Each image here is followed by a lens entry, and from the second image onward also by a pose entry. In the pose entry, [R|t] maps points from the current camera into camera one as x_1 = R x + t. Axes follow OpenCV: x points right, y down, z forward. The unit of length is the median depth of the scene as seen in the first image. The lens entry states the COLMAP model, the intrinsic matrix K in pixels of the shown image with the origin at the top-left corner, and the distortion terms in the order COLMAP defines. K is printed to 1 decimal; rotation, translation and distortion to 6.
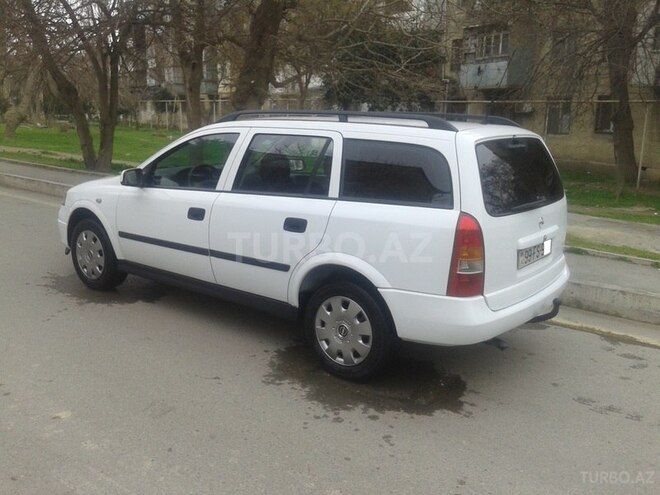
lens RADIAL K [[622.2, 0, 327.4], [0, 622.2, 244.7], [0, 0, 1]] dist [0.008508, 0.000000]
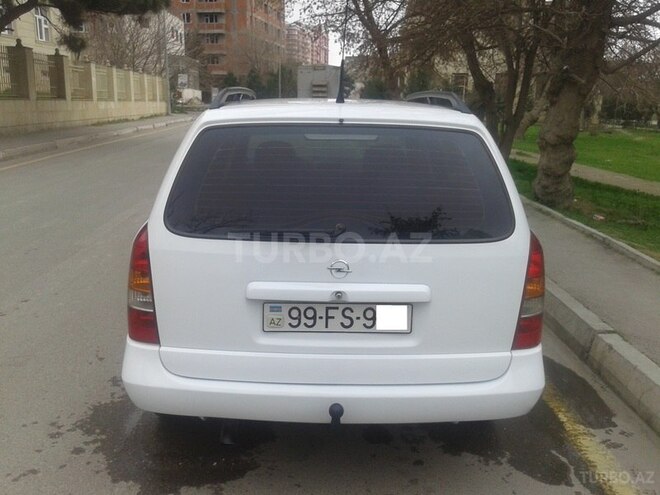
lens RADIAL K [[622.2, 0, 320.2], [0, 622.2, 231.4], [0, 0, 1]] dist [0.008508, 0.000000]
pose [[0.615182, 0.143865, -0.775148, 0.759380], [-0.166417, 0.984752, 0.050693, -0.093459], [0.770621, 0.097812, 0.629742, 0.601168]]
